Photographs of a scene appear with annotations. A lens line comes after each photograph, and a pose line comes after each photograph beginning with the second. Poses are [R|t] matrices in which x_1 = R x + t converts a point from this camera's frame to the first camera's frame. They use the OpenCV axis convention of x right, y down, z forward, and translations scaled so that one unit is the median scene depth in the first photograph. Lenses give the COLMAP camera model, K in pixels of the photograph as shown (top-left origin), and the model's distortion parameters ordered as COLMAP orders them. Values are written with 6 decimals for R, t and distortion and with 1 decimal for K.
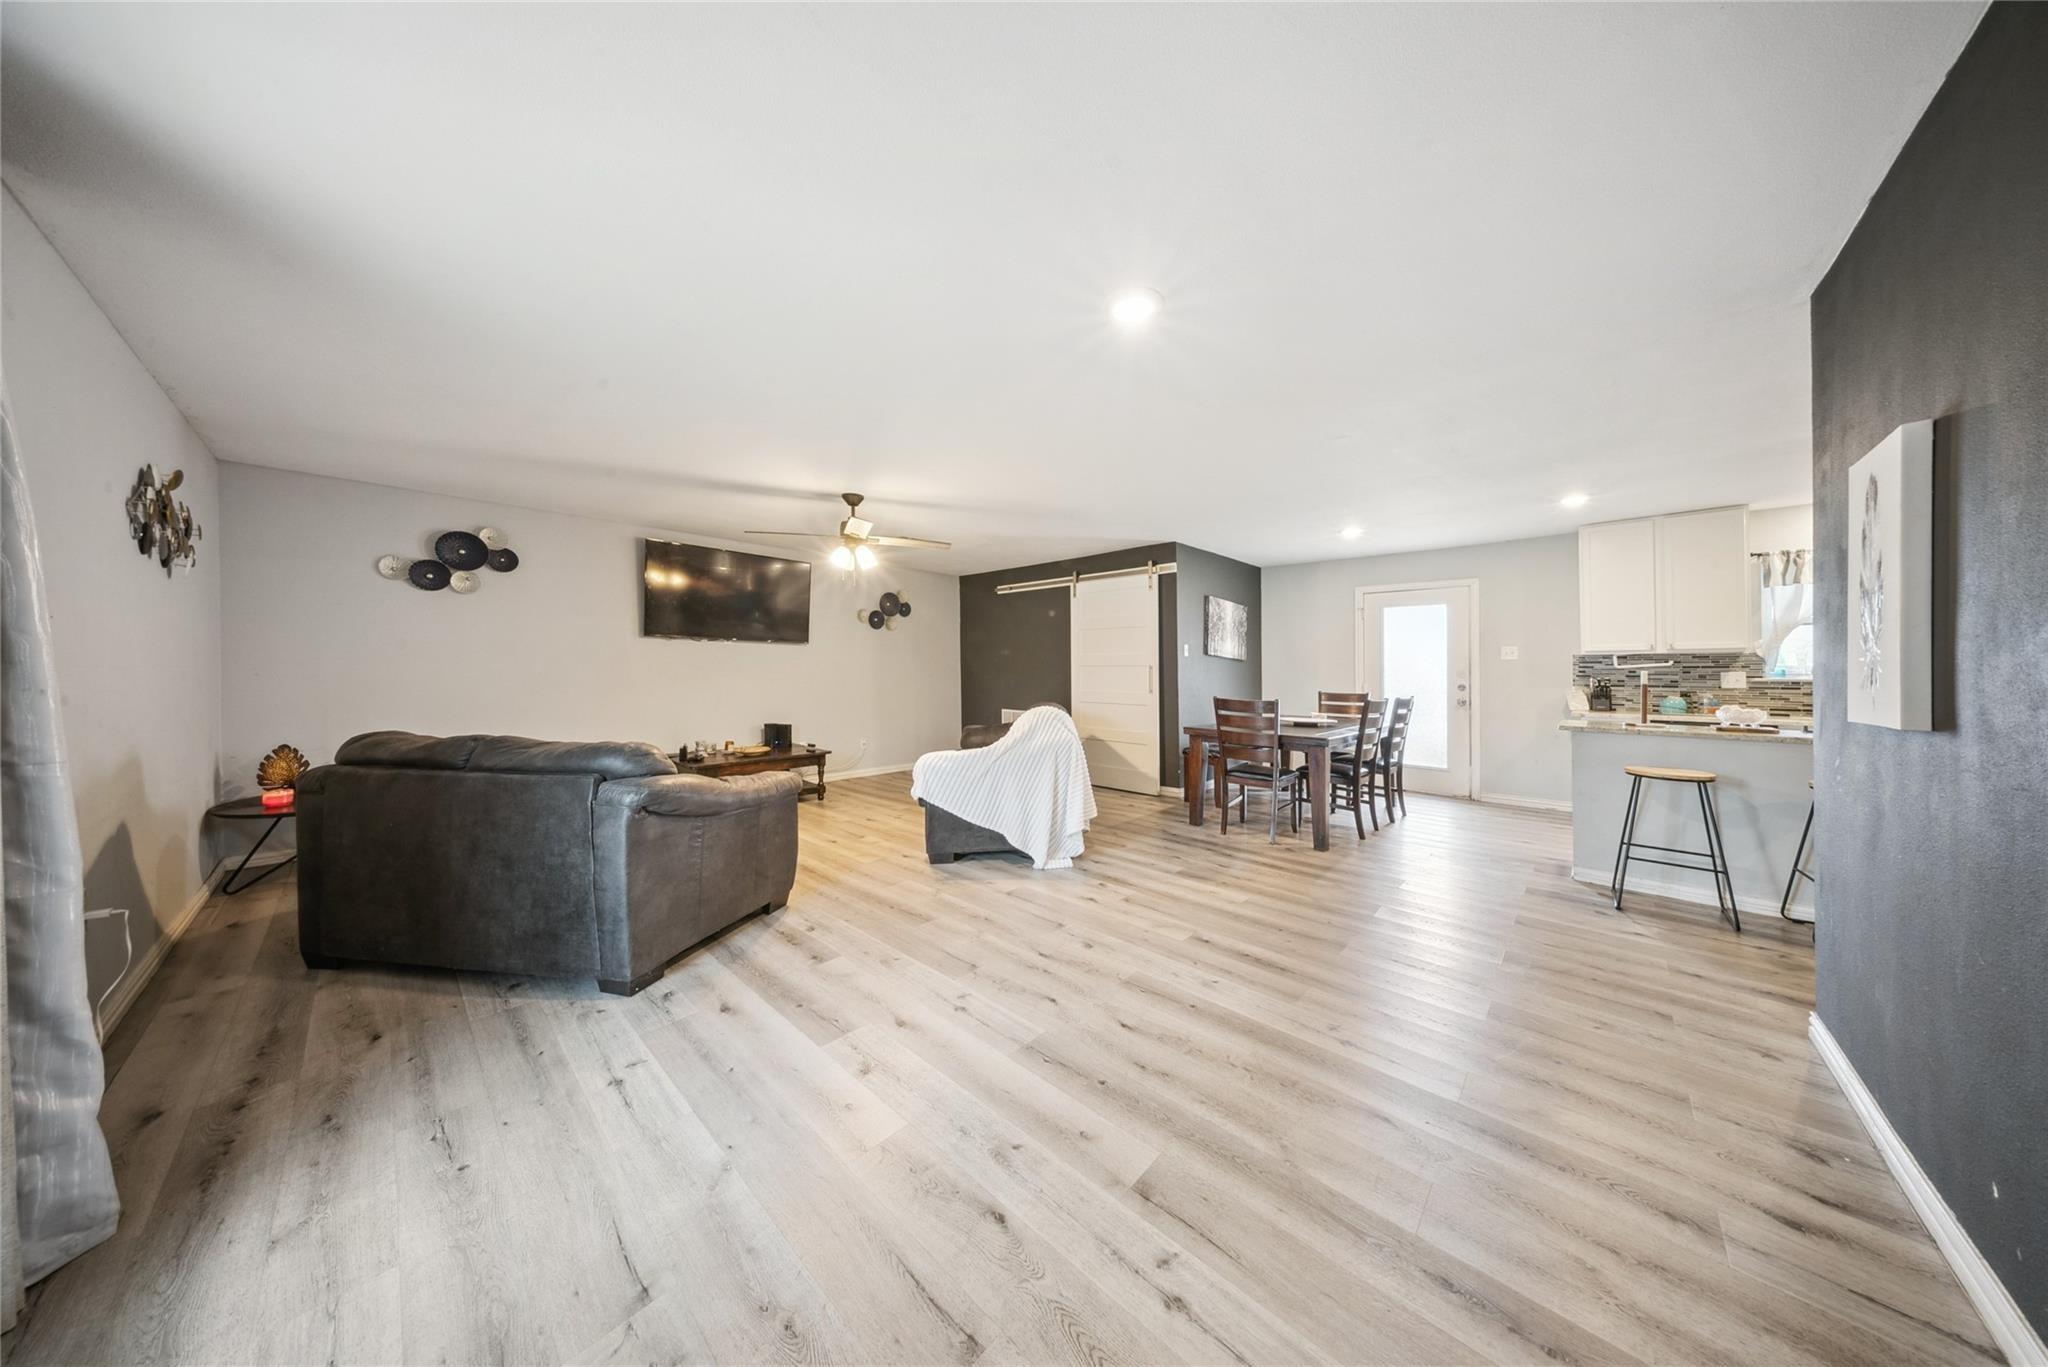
lens RADIAL K [[636.3, 0, 1026.1], [0, 636.3, 673.4], [0, 0, 1]] dist [0.001073, -0.000106]
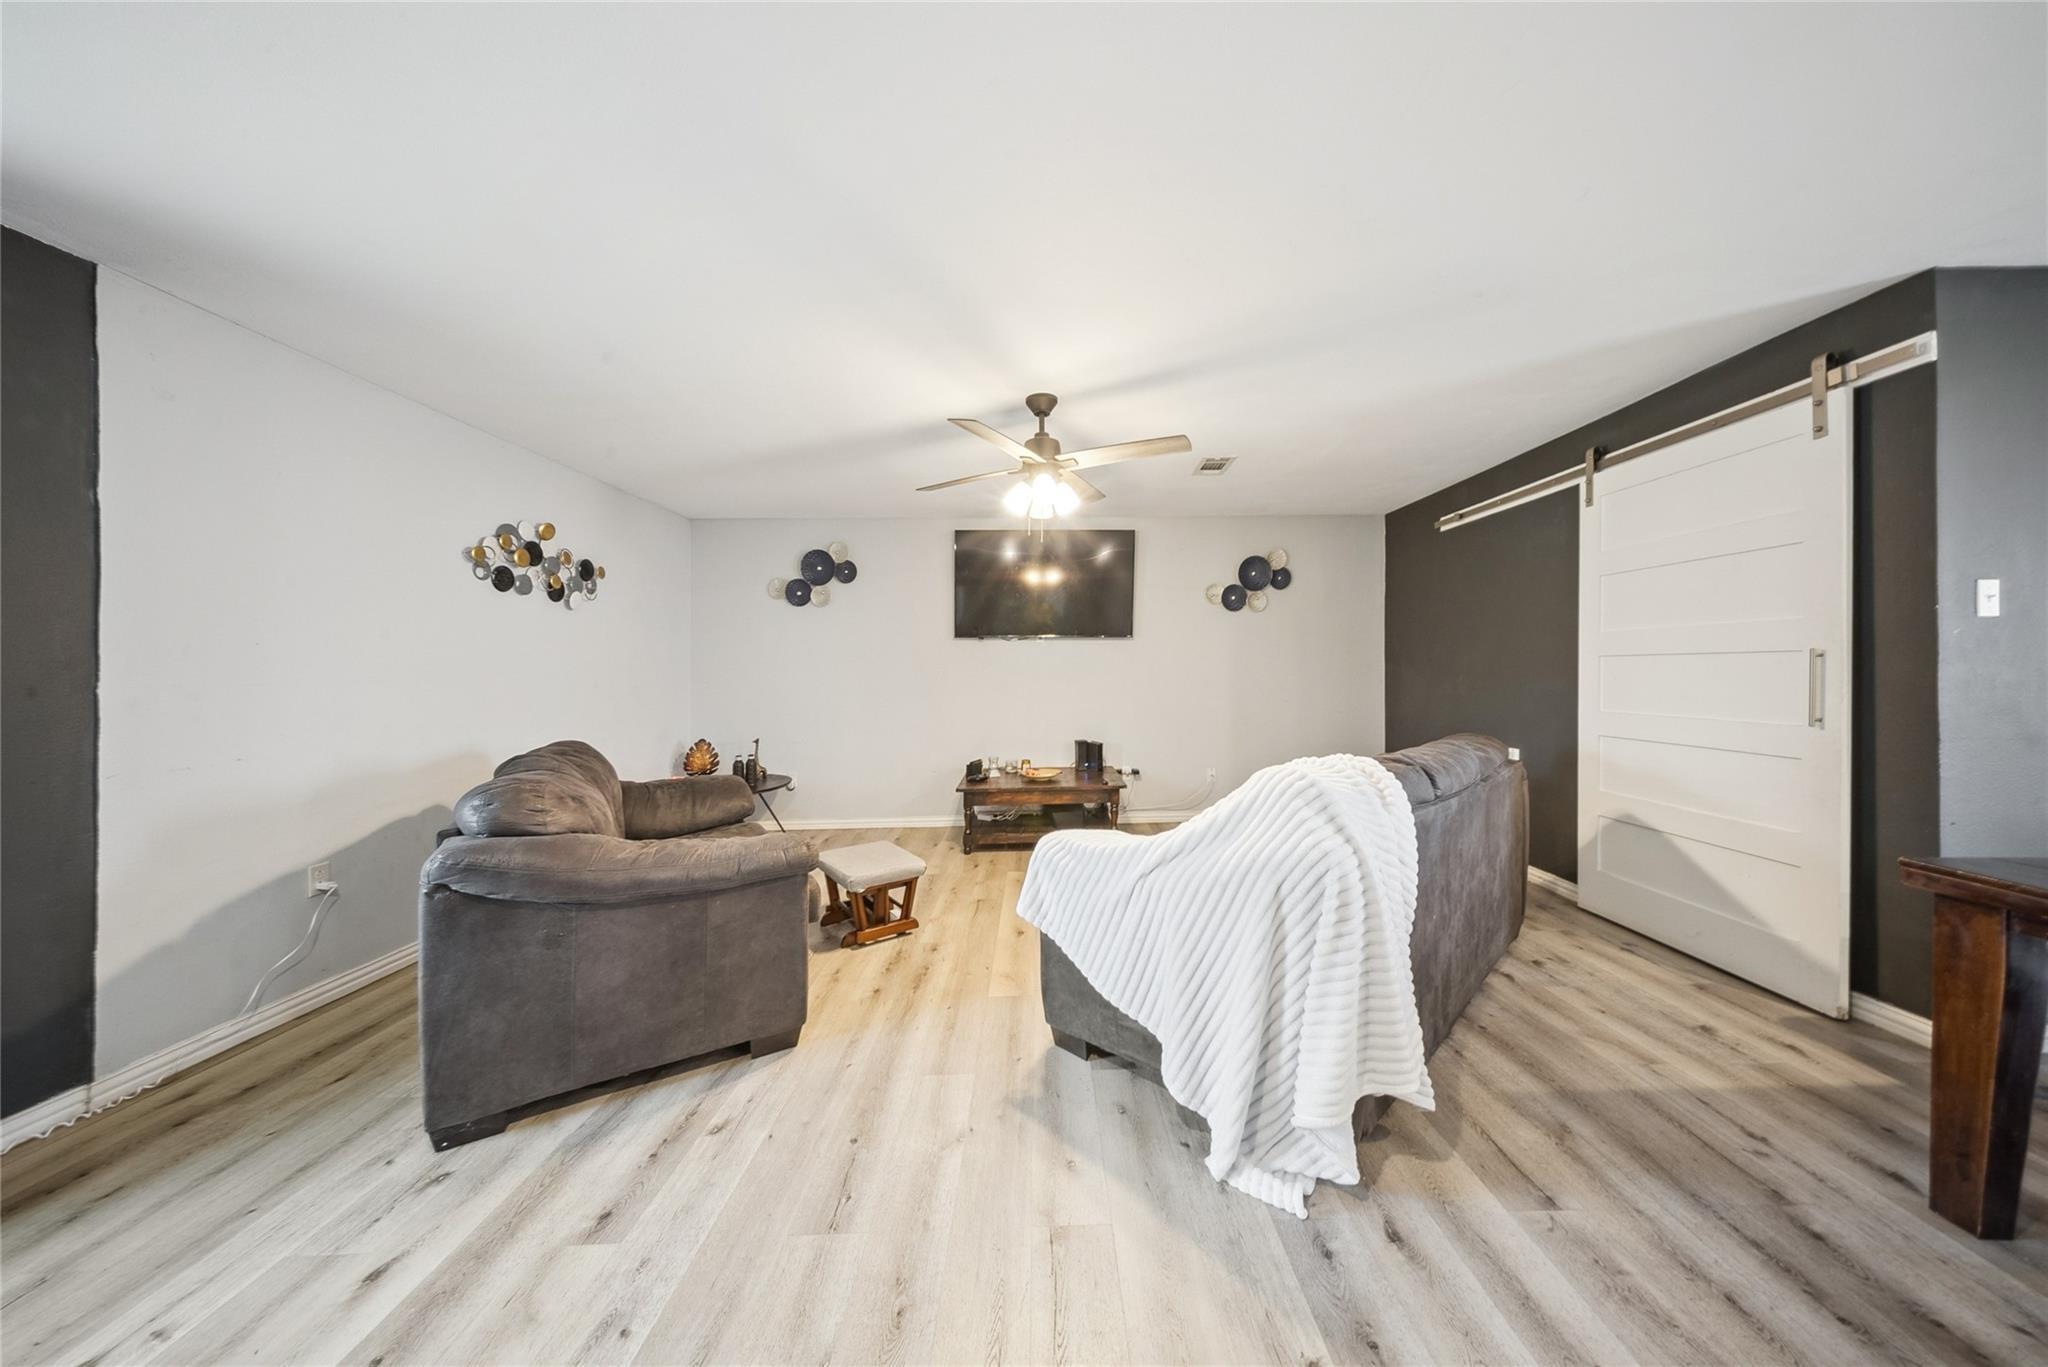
lens RADIAL K [[663.6, 0, 1024.0], [0, 663.6, 683.5], [0, 0, 1]] dist [0.004872, -0.000069]
pose [[0.698162, -0.000838, -0.715940, 0.170523], [0.013189, 0.999845, 0.011691, -0.003397], [0.715819, -0.017605, 0.698064, 0.461682]]
